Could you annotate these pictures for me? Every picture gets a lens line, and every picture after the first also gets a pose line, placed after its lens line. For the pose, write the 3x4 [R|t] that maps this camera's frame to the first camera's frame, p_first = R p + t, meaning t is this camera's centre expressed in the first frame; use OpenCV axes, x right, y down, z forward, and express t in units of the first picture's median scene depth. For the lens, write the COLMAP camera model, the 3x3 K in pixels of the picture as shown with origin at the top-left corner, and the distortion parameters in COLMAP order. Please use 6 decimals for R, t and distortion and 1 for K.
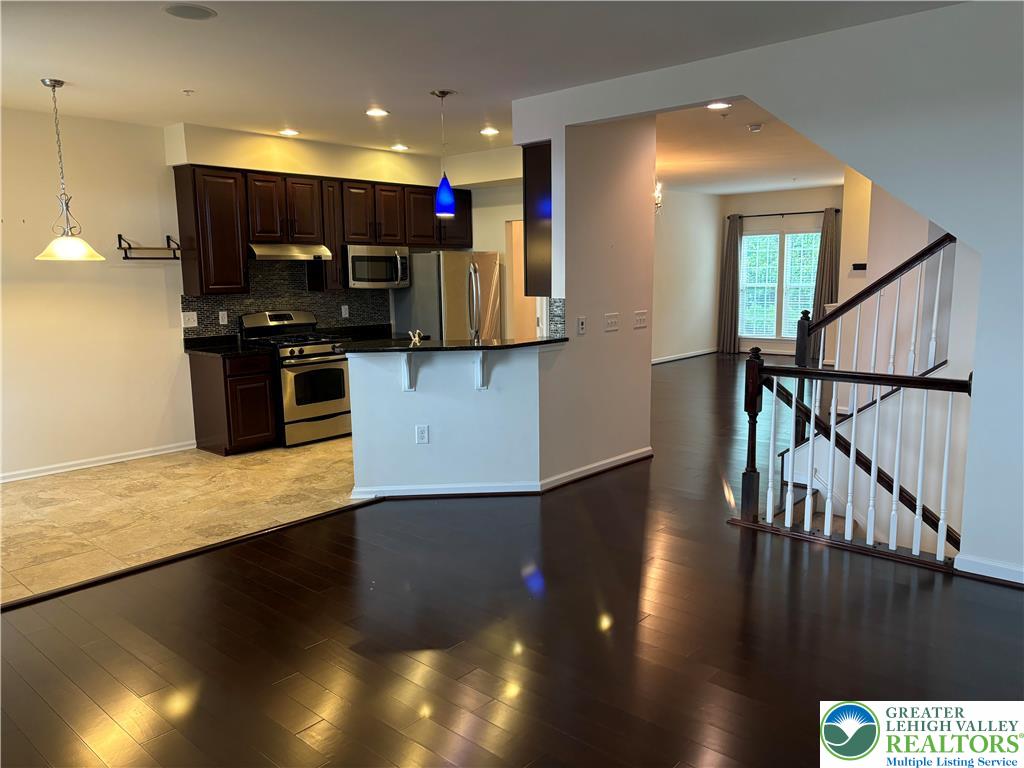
lens RADIAL K [[759.9, 0, 514.9], [0, 759.9, 393.1], [0, 0, 1]] dist [0.007661, 0.005916]
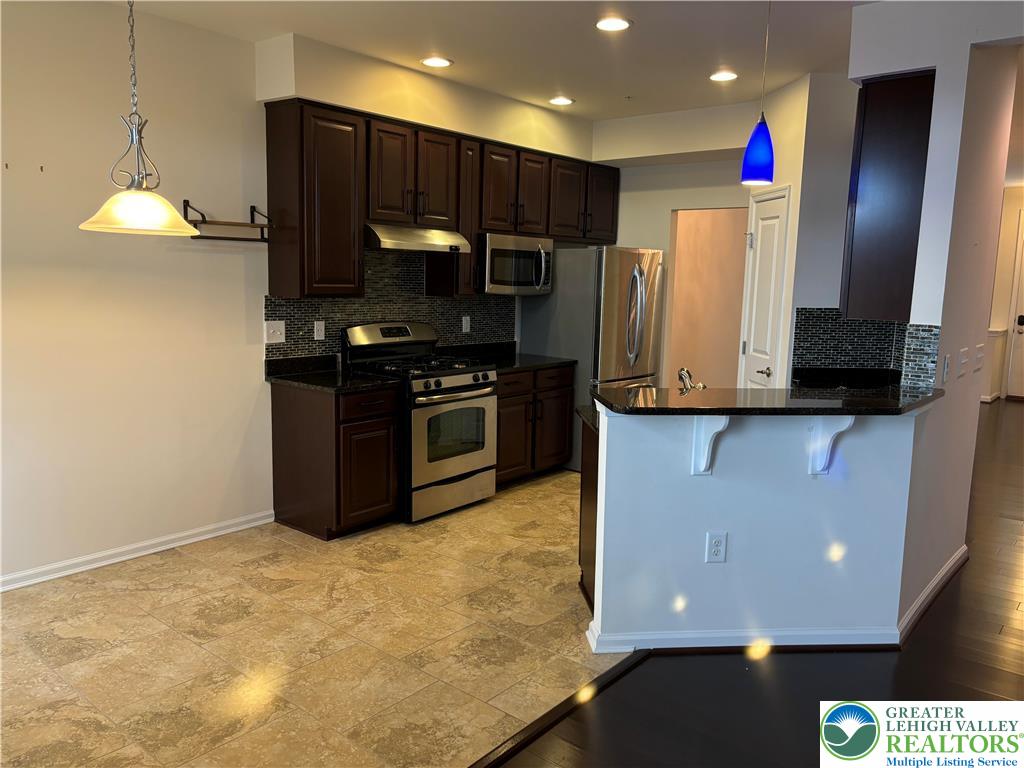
lens RADIAL K [[763.4, 0, 512.0], [0, 763.4, 384.0], [0, 0, 1]] dist [0.050835, -0.059069]
pose [[0.998699, 0.032038, 0.039668, -0.242471], [-0.031375, 0.999359, -0.017221, -0.045499], [-0.040194, 0.015954, 0.999065, 0.312108]]
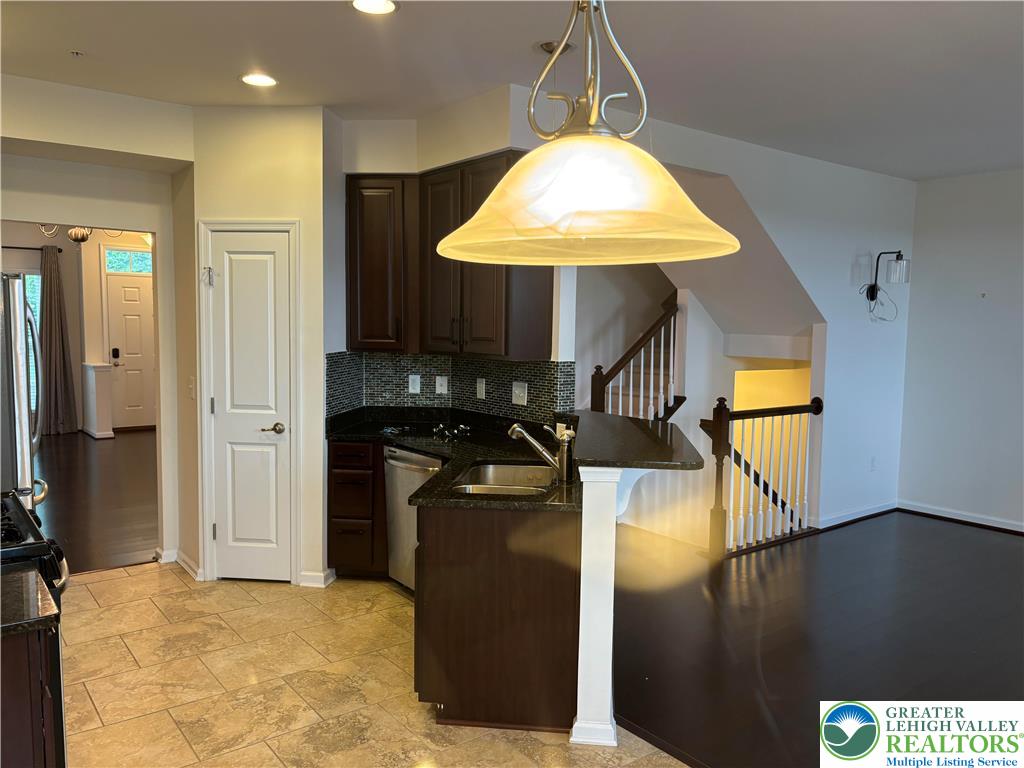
lens RADIAL K [[759.9, 0, 514.9], [0, 759.9, 393.1], [0, 0, 1]] dist [0.007661, 0.005916]
pose [[0.162121, -0.074016, 0.983991, -0.572357], [0.139818, 0.988845, 0.051345, -0.111915], [-0.976815, 0.129255, 0.170661, 0.732701]]
